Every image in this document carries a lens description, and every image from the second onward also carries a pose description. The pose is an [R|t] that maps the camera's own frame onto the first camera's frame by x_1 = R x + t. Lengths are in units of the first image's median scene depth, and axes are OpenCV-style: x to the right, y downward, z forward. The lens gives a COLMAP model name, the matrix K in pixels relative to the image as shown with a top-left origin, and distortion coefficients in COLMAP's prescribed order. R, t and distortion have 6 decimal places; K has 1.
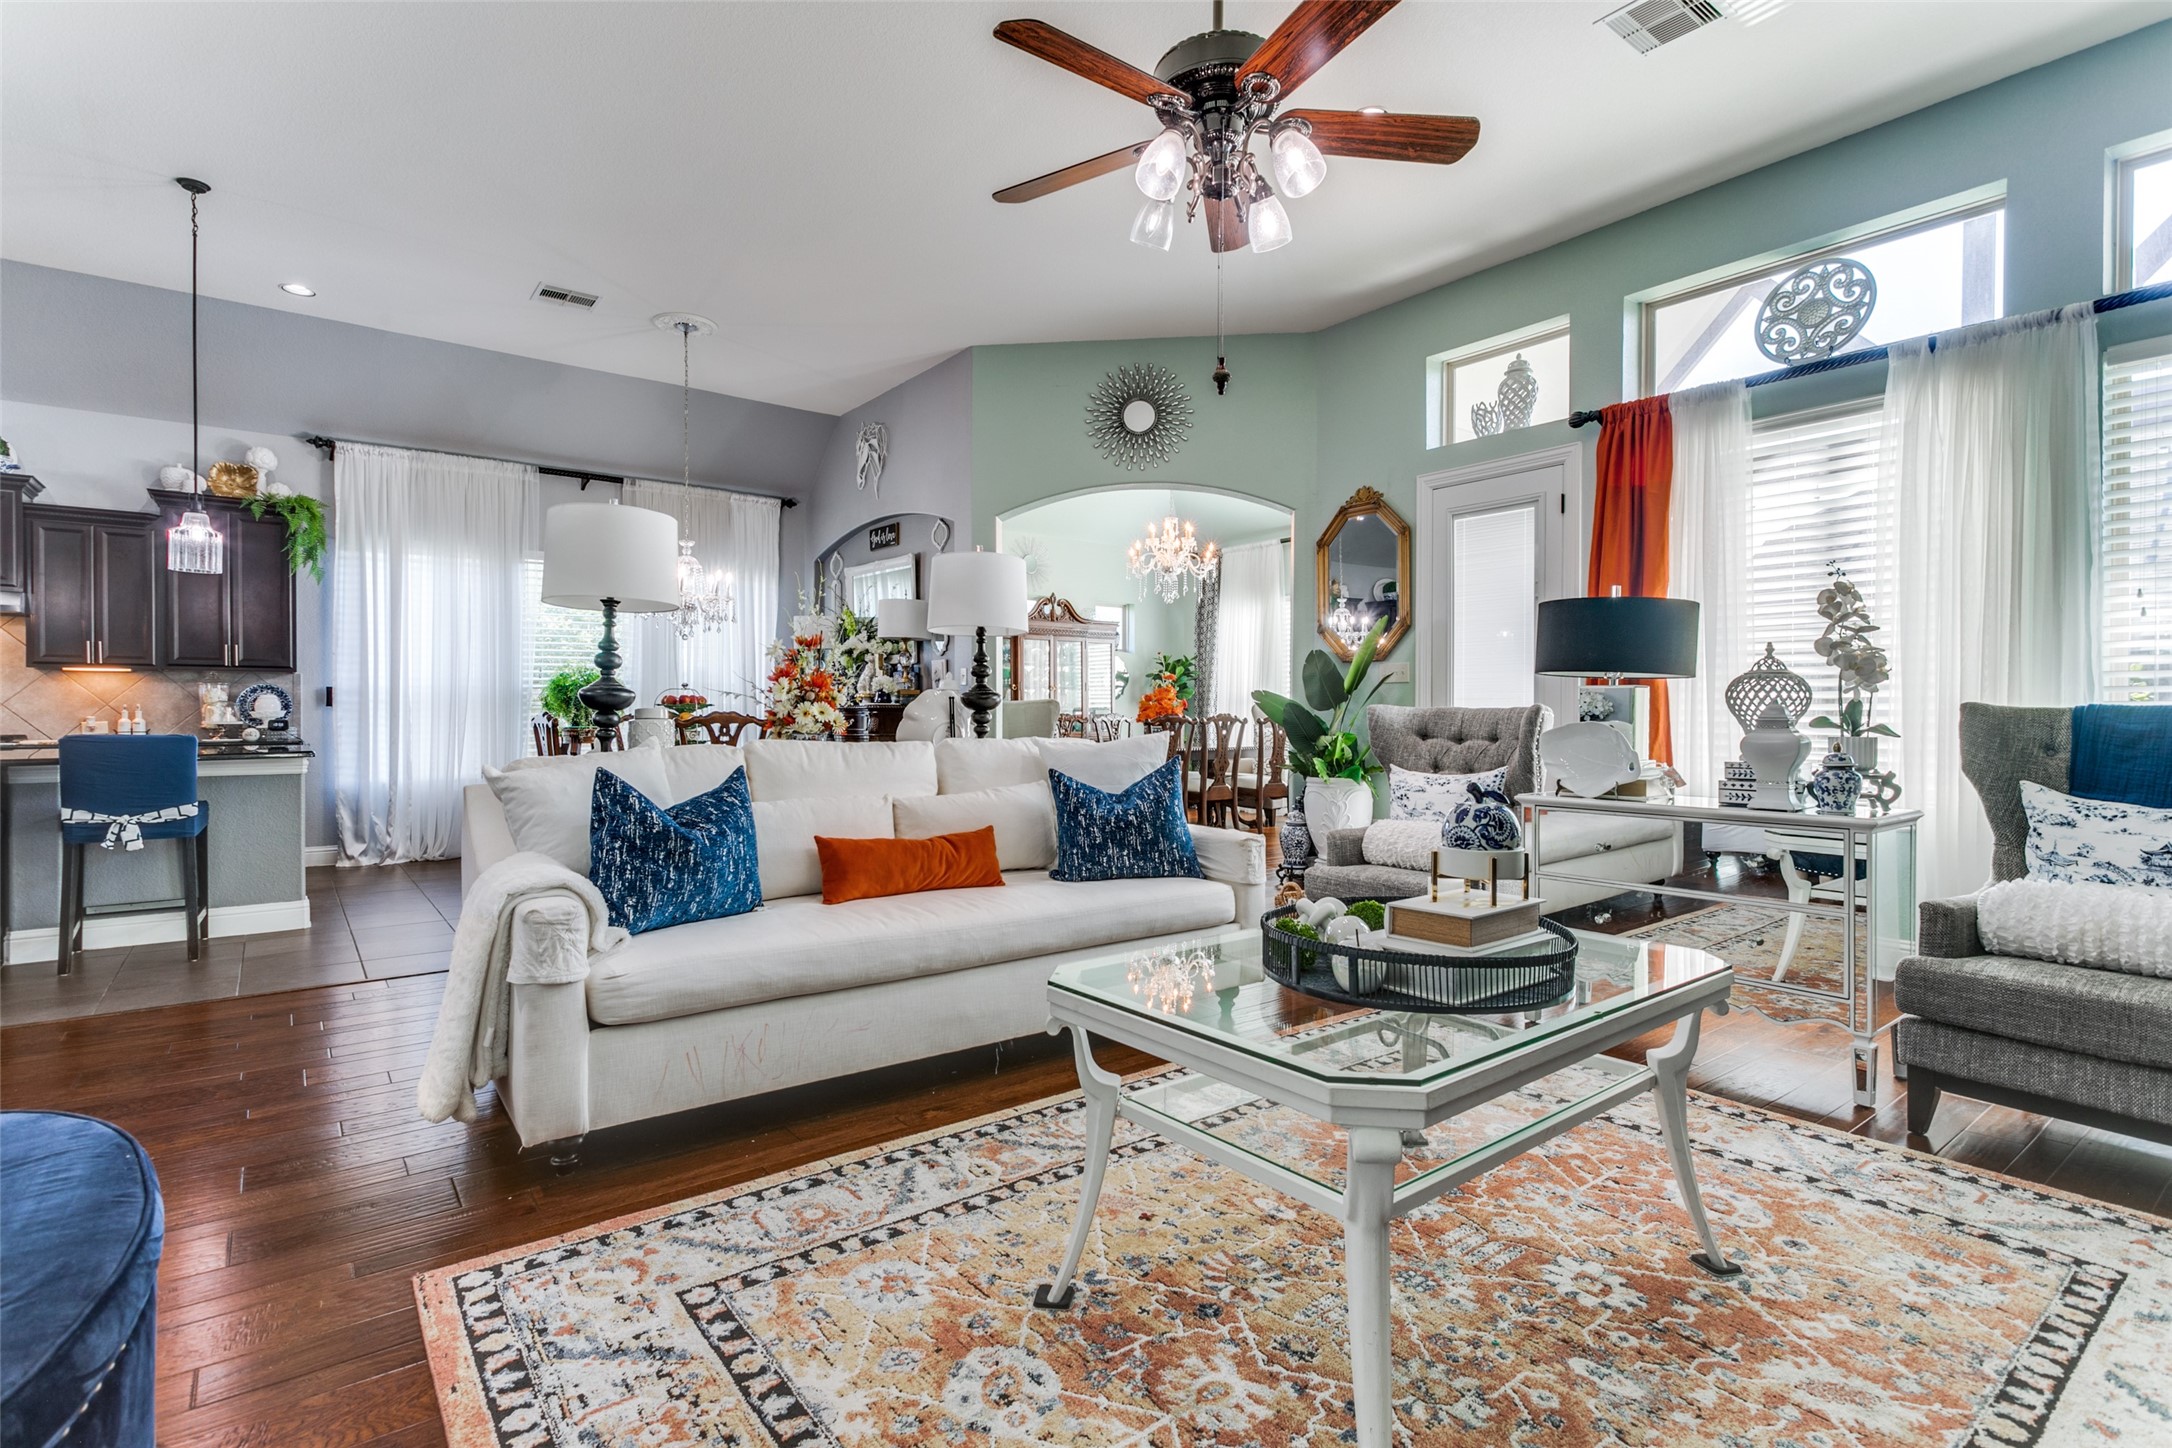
lens RADIAL K [[1037.4, 0, 1085.7], [0, 1037.4, 721.1], [0, 0, 1]] dist [0.019955, -0.009331]
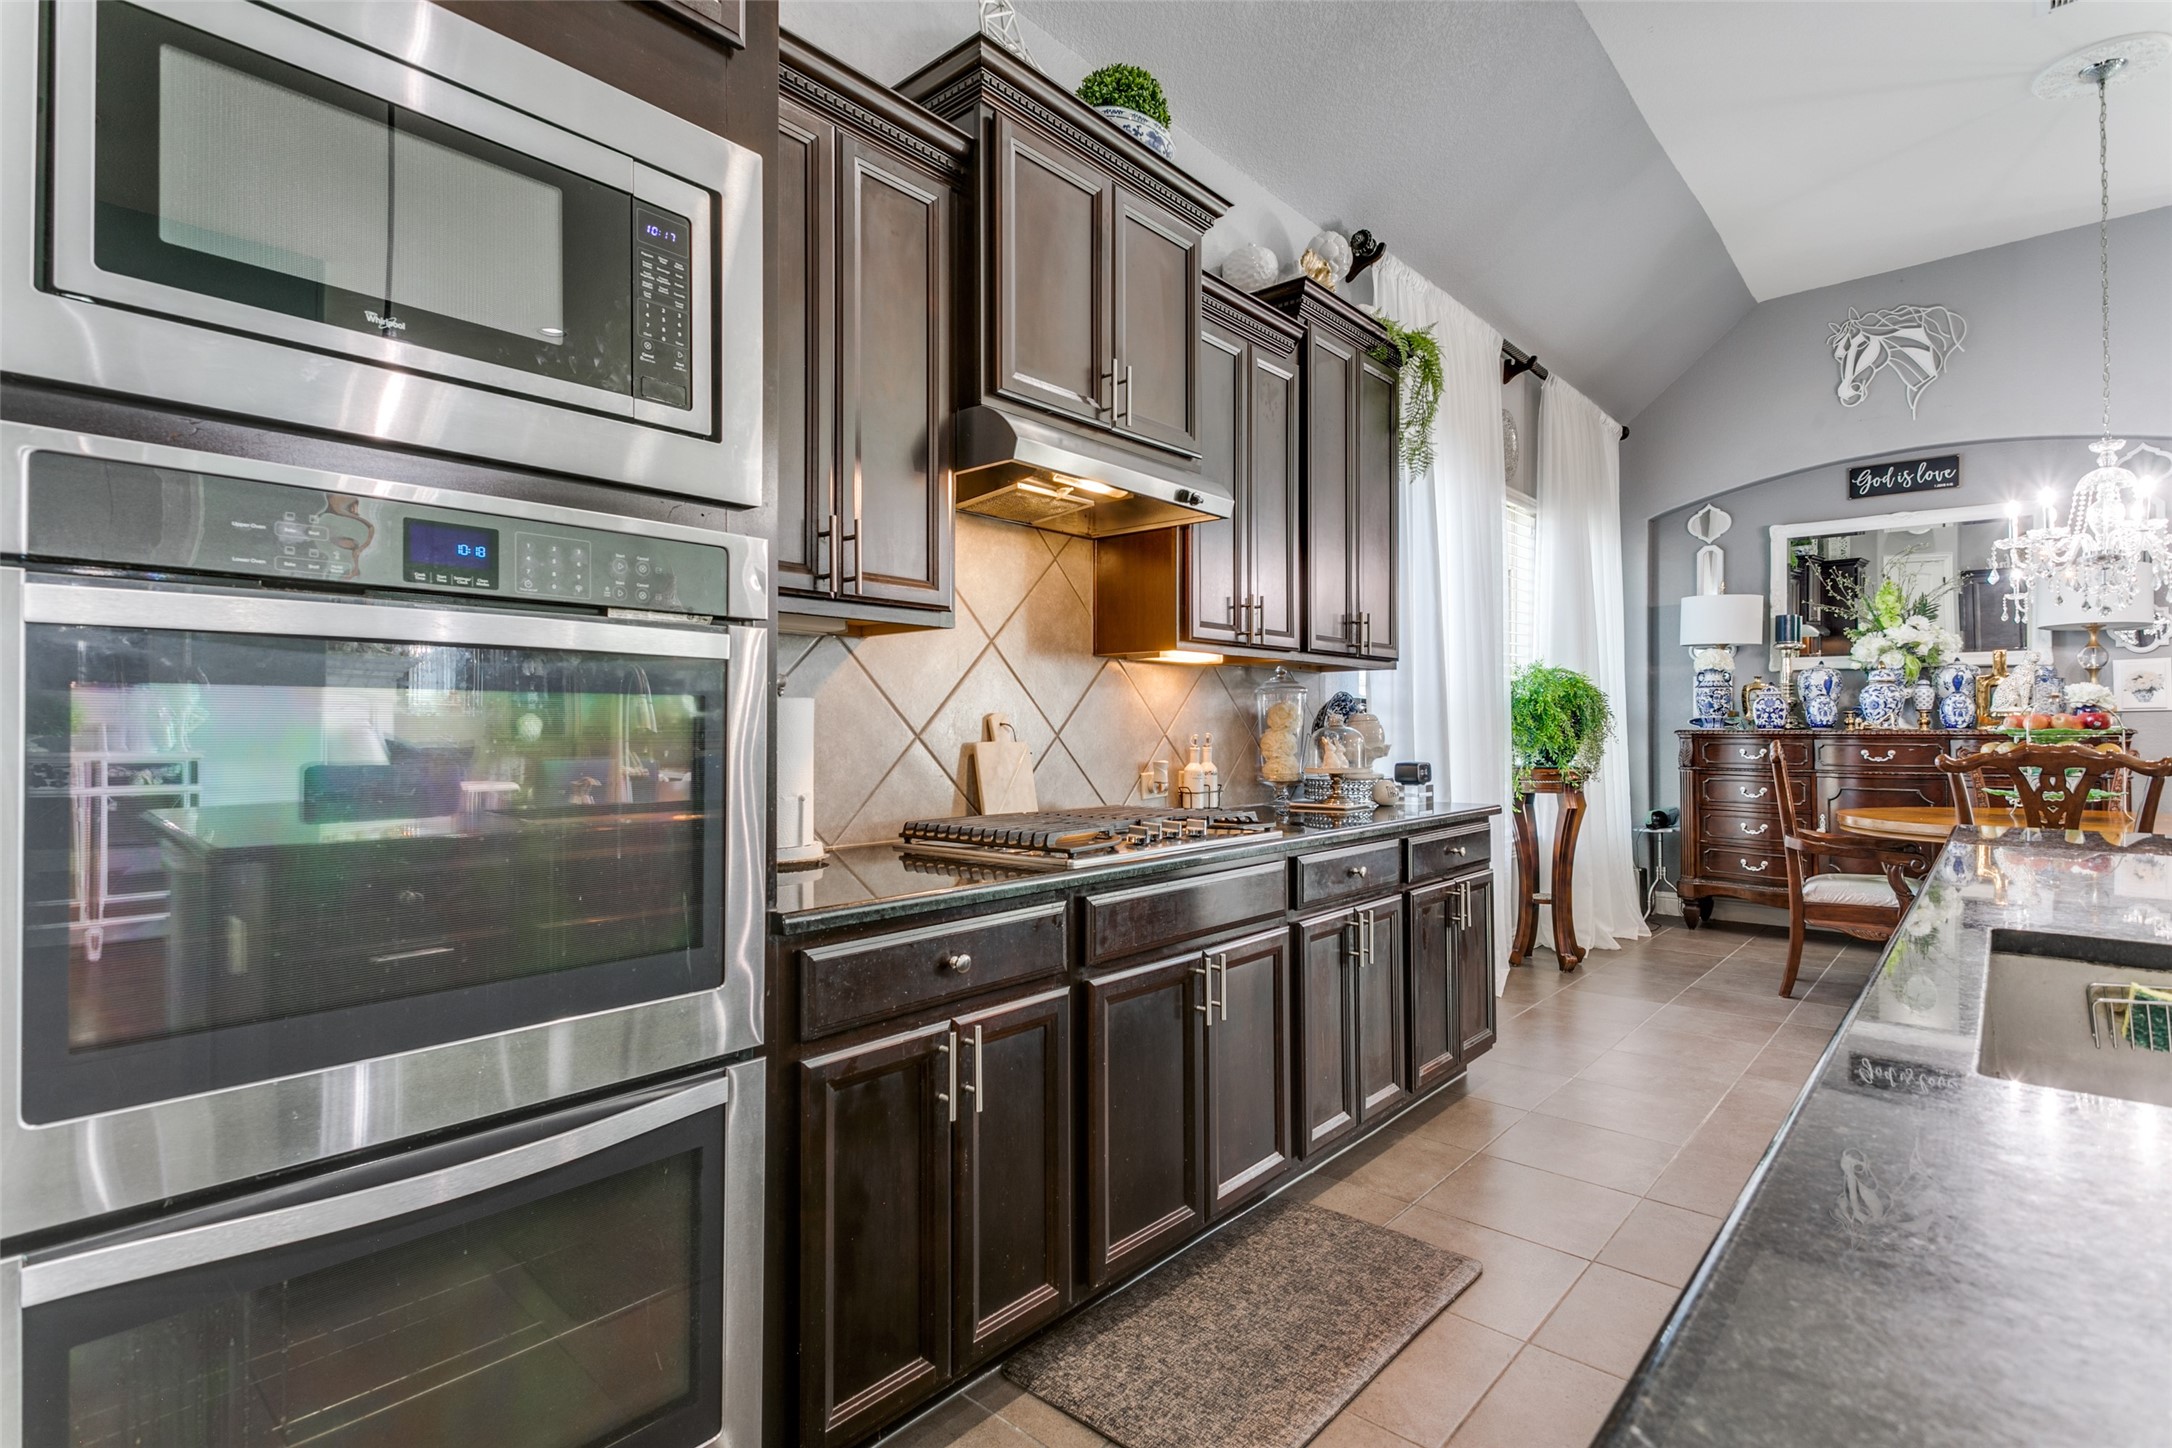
lens RADIAL K [[1037.4, 0, 1080.0], [0, 1037.4, 722.4], [0, 0, 1]] dist [0.019955, -0.009331]
pose [[0.983879, -0.001544, 0.178828, -1.407473], [0.004663, 0.999844, -0.017025, -0.018057], [-0.178774, 0.017585, 0.983733, 0.730982]]
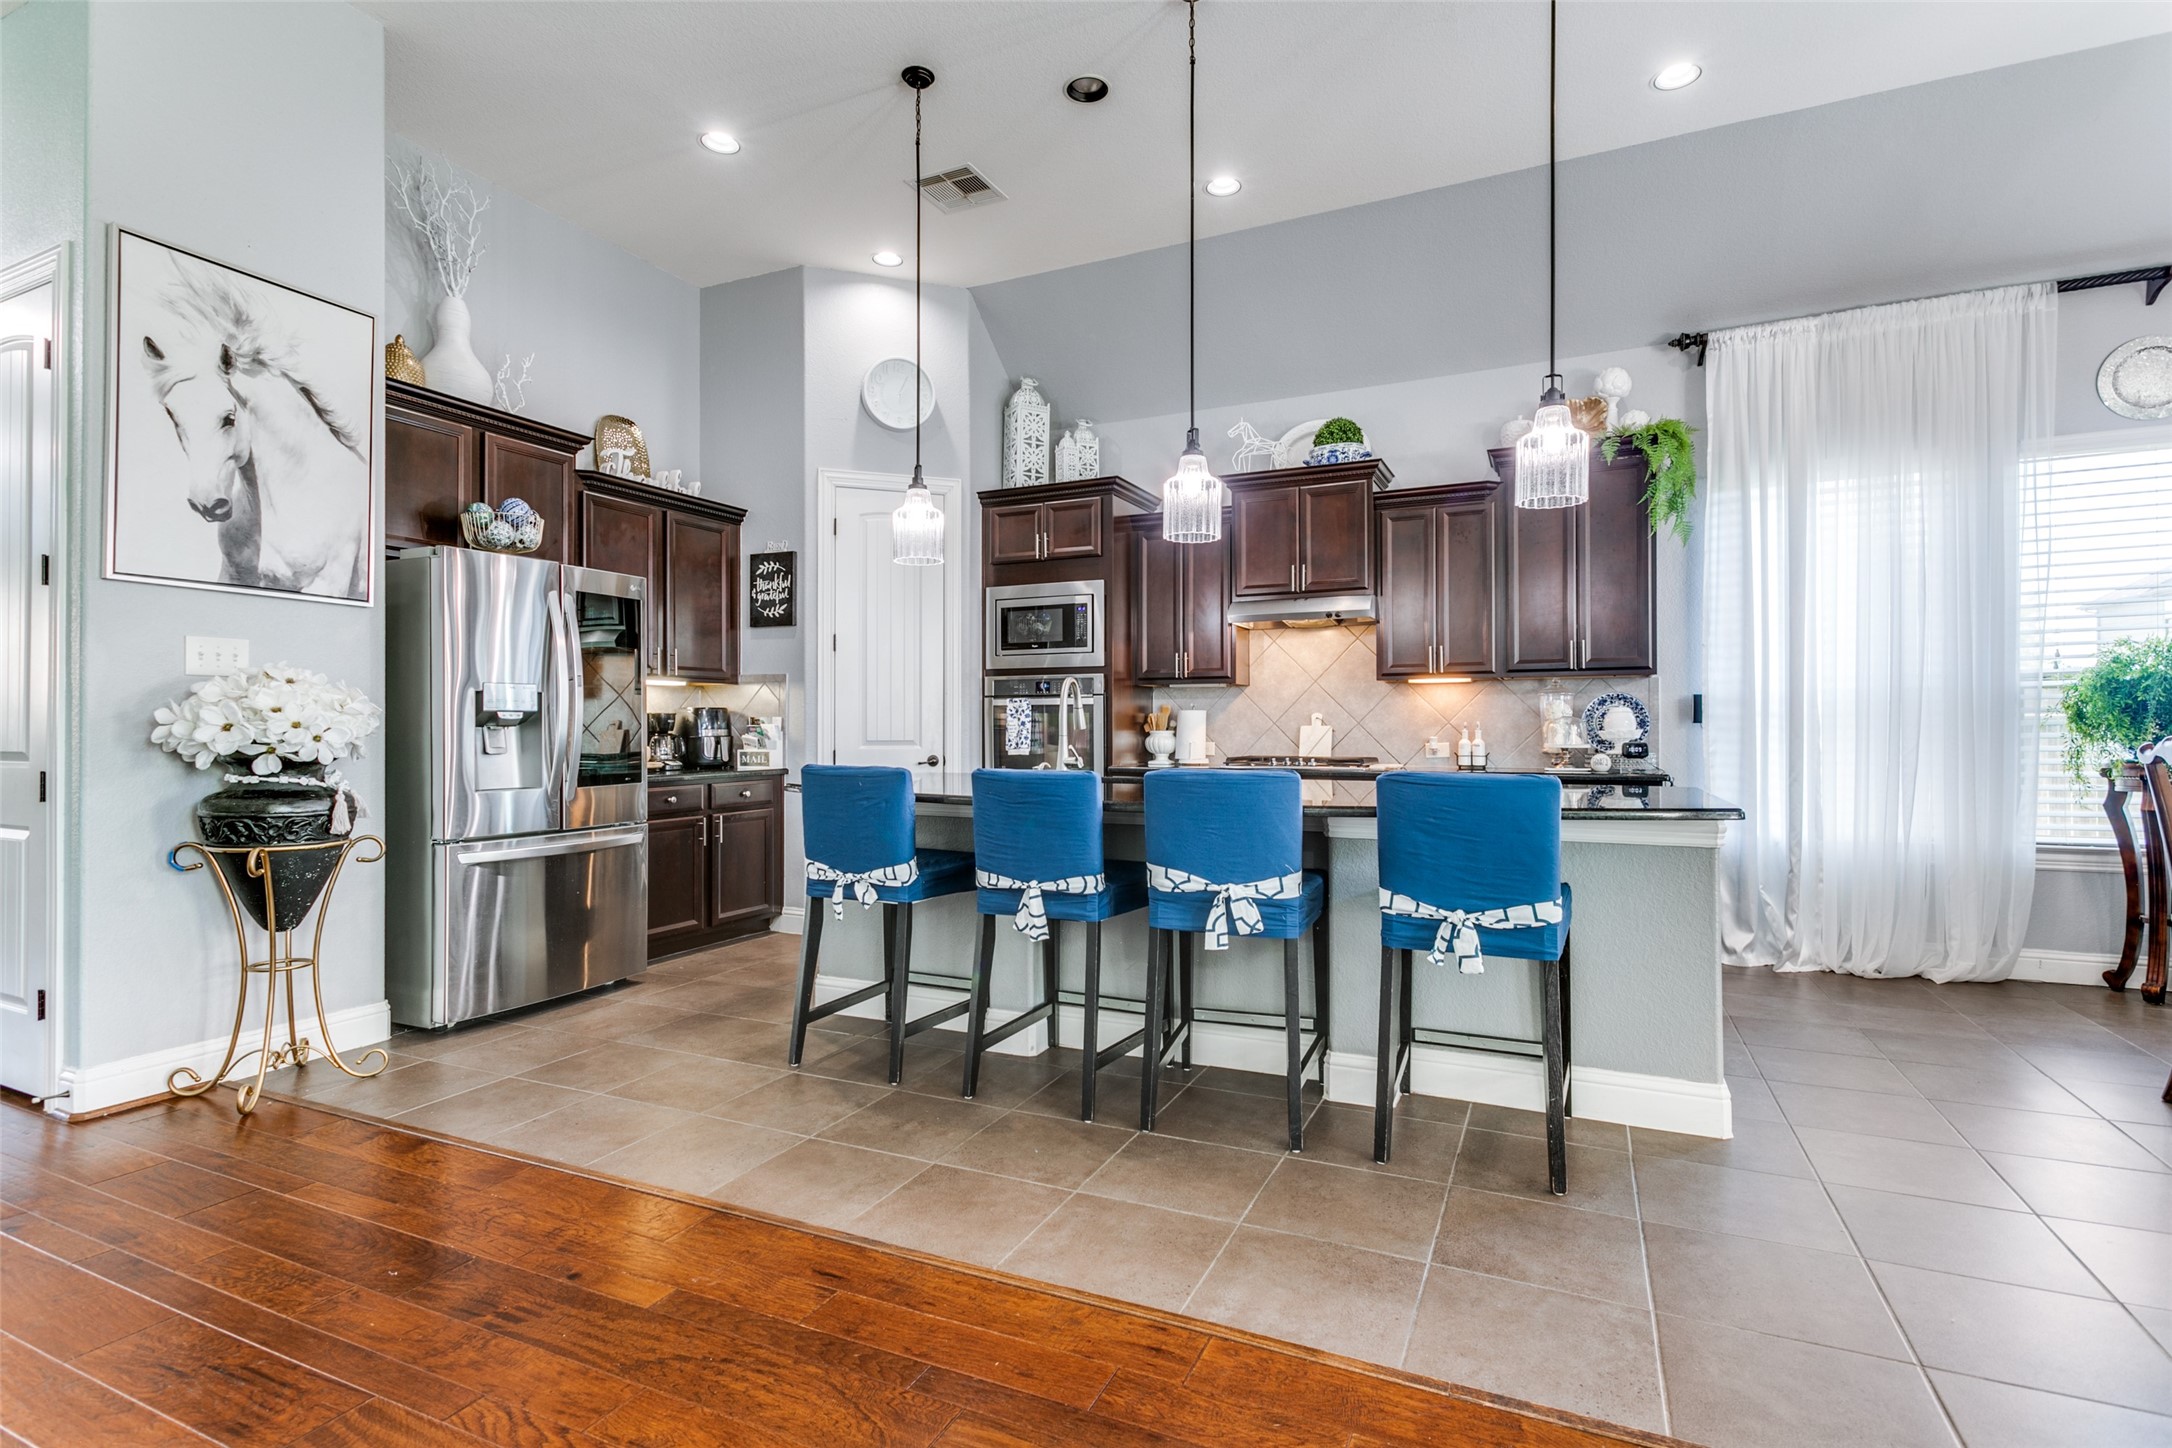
lens RADIAL K [[1037.4, 0, 1085.0], [0, 1037.4, 718.1], [0, 0, 1]] dist [0.019955, -0.009331]
pose [[0.456196, -0.010537, -0.889817, -0.436209], [-0.005655, 0.999875, -0.014739, -0.007274], [0.889861, 0.011756, 0.456080, 0.483865]]
